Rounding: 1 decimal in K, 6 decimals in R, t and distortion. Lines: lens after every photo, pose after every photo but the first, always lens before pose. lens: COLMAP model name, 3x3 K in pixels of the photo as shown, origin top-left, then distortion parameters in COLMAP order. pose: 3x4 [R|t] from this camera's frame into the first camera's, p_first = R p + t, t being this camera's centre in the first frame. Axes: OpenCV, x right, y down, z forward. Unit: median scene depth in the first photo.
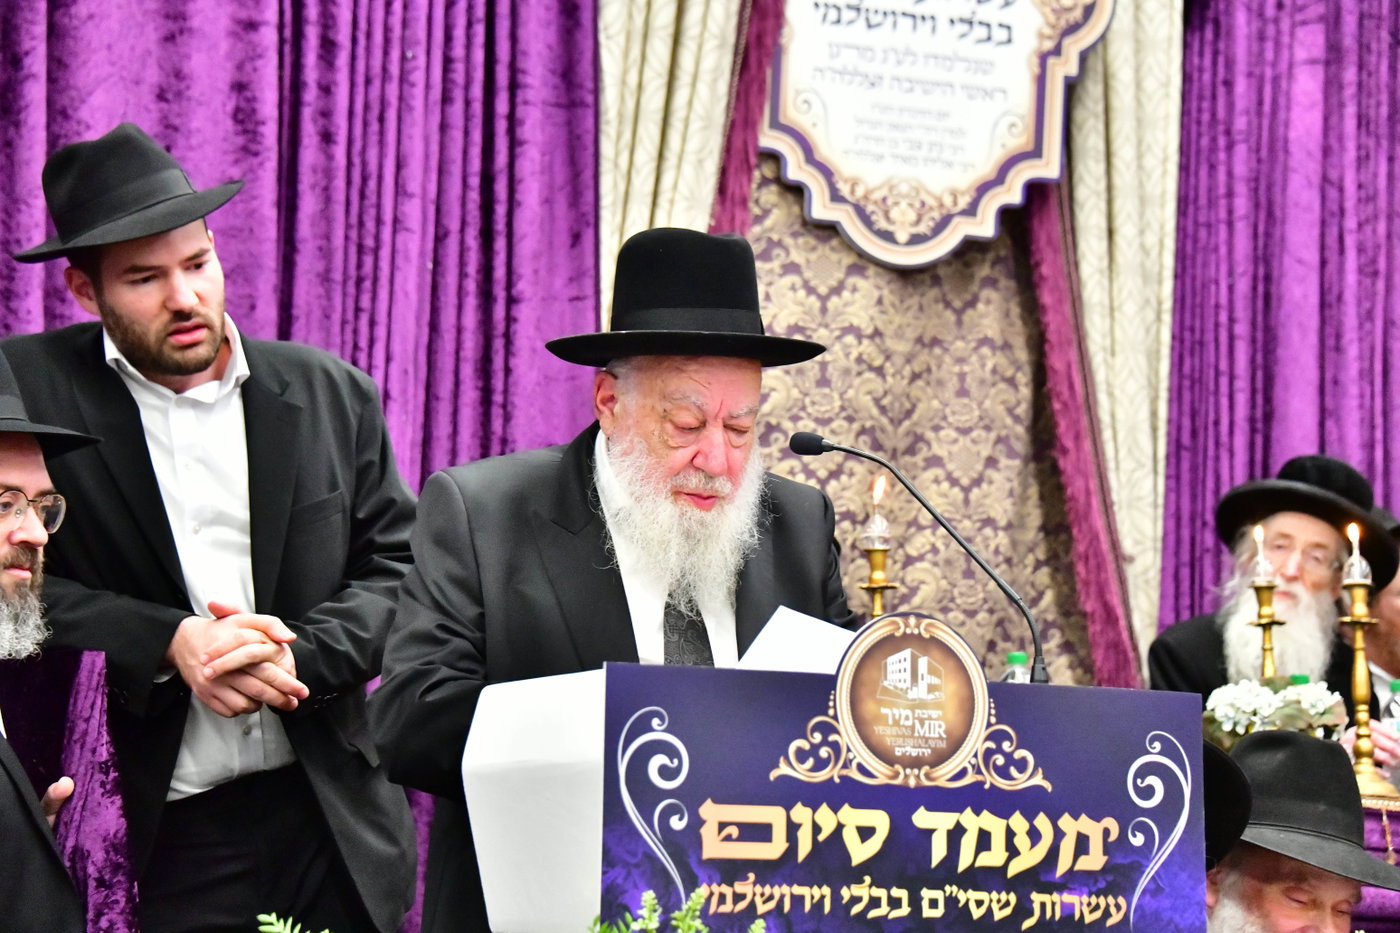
lens RADIAL K [[3258.6, 0, 710.0], [0, 3258.6, 453.7], [0, 0, 1]] dist [0.674200, 0.000000]
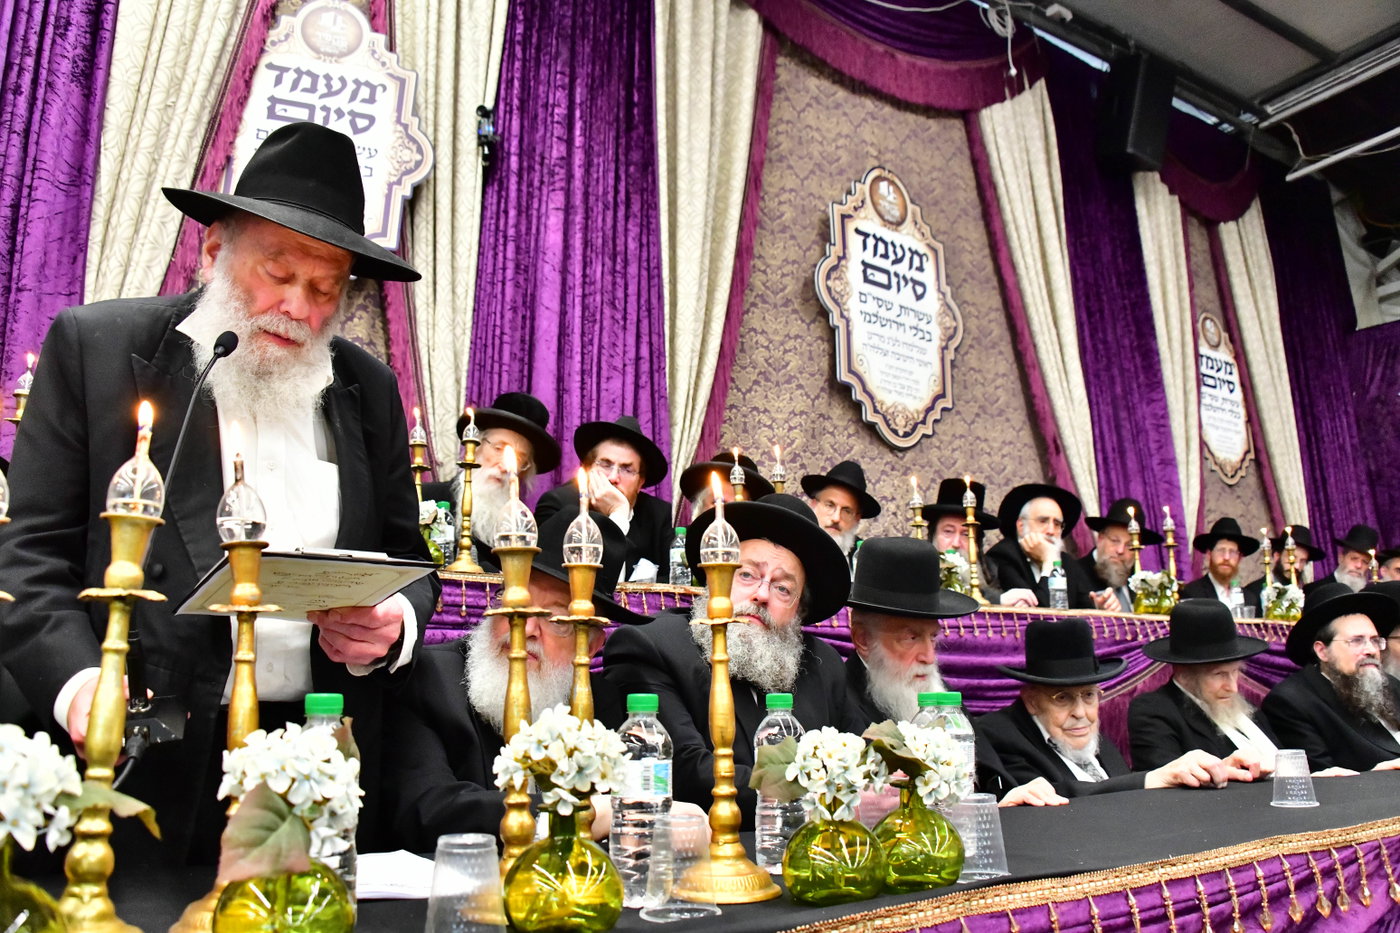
lens RADIAL K [[1115.5, 0, 720.4], [0, 1115.5, 456.4], [0, 0, 1]] dist [-0.118351, 0.018231]
pose [[0.993586, 0.004163, 0.113000, 0.444020], [0.002859, 0.998078, -0.061907, 0.140299], [-0.113041, 0.061833, 0.991664, 0.819653]]
